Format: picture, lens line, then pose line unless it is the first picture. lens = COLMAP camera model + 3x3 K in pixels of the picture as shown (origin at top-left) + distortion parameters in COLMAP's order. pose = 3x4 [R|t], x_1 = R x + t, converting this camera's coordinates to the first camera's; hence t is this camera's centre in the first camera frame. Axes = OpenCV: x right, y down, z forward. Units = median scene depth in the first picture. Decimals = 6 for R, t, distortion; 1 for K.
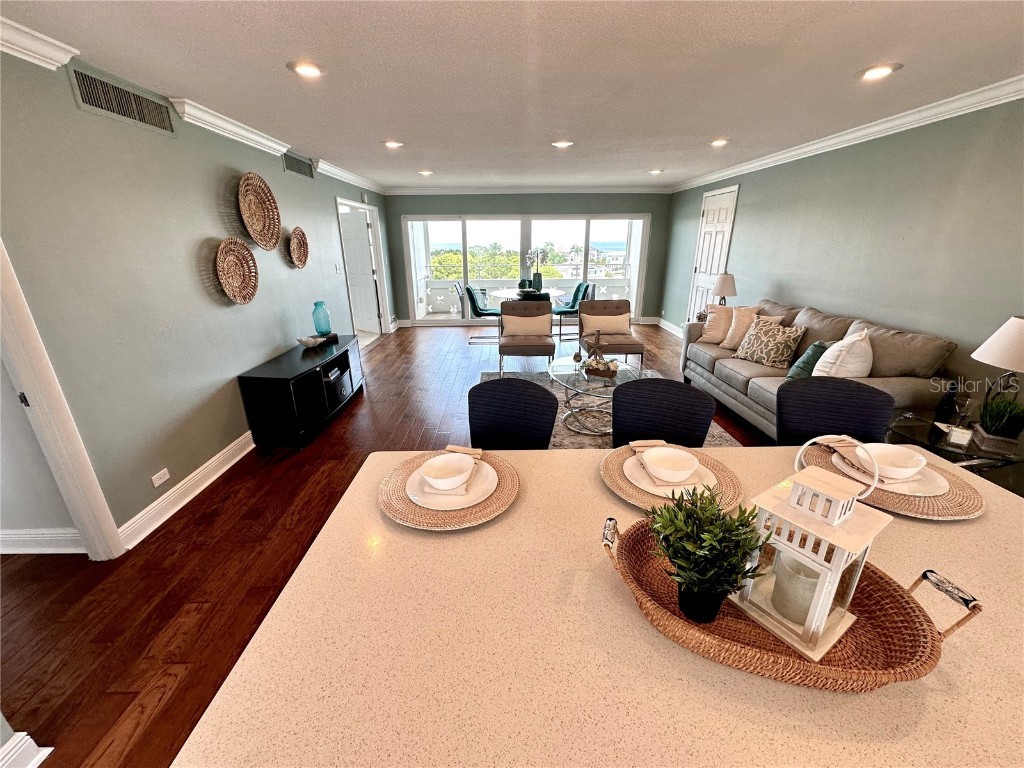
lens RADIAL K [[411.7, 0, 512.0], [0, 411.7, 384.0], [0, 0, 1]] dist [0.000056, 0.000223]
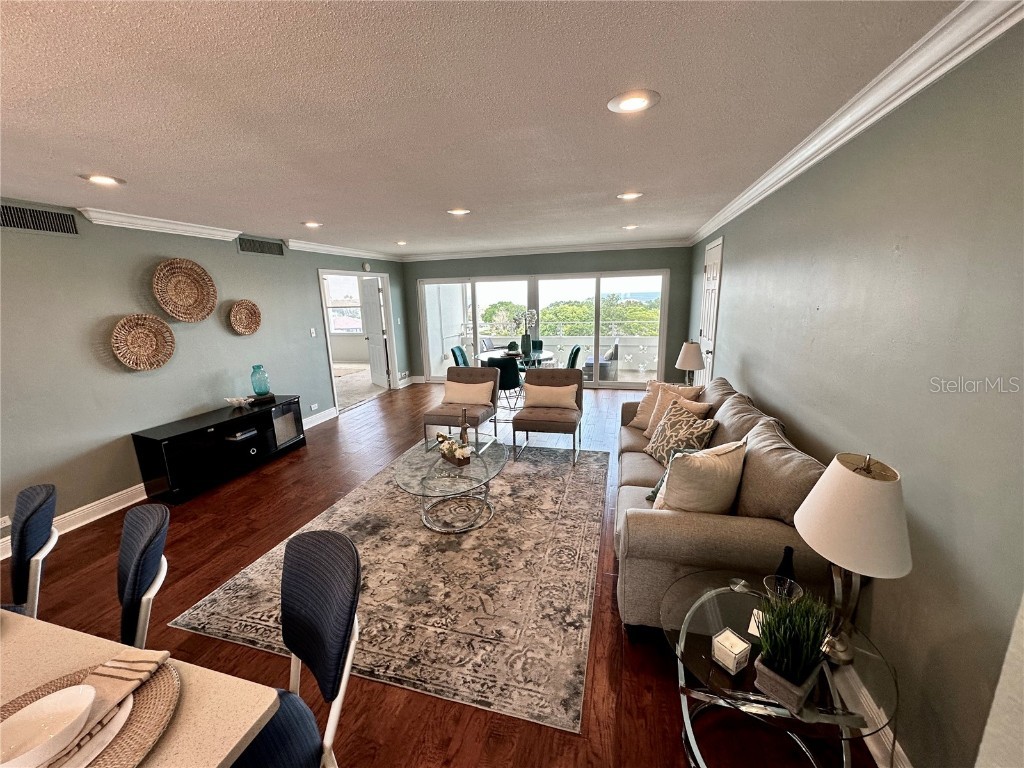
lens RADIAL K [[409.6, 0, 511.6], [0, 409.6, 385.8], [0, 0, 1]] dist [0.000001, -0.000050]
pose [[0.956856, 0.043783, -0.287246, 0.533347], [-0.075103, 0.992256, -0.098936, -0.095980], [0.280689, 0.116240, 0.952734, 0.174485]]
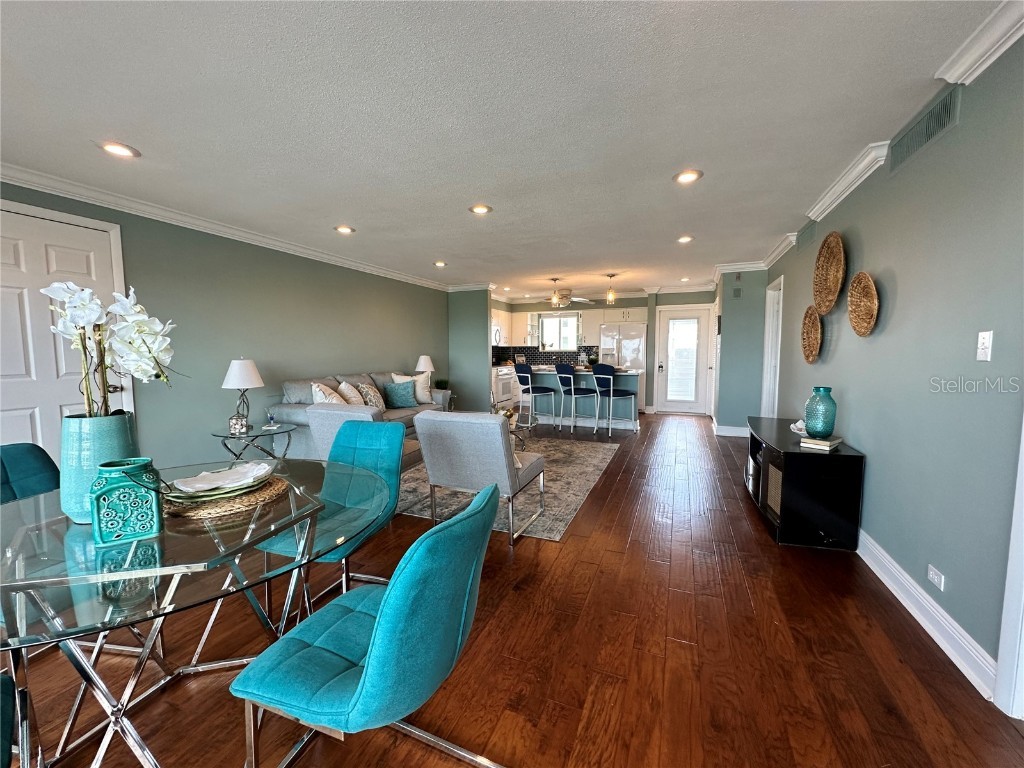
lens RADIAL K [[411.7, 0, 512.0], [0, 411.7, 384.0], [0, 0, 1]] dist [0.000056, 0.000223]
pose [[-0.915639, -0.024093, 0.401280, -0.302008], [0.140345, 0.916238, 0.375249, -0.557278], [-0.376708, 0.399910, -0.835561, 1.865224]]
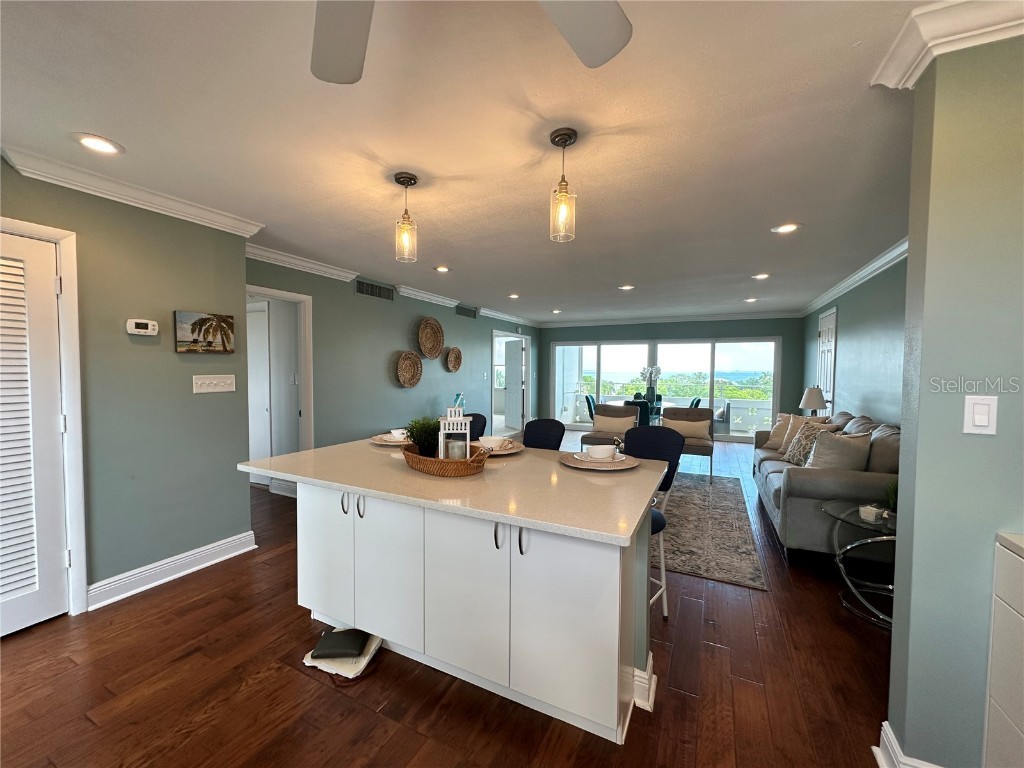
lens RADIAL K [[413.4, 0, 510.8], [0, 413.4, 387.0], [0, 0, 1]] dist [-0.000865, -0.000036]
pose [[0.886908, 0.032357, -0.460812, 0.423195], [-0.164145, 0.954518, -0.248900, 0.131588], [0.431800, 0.296392, 0.851881, -0.227998]]
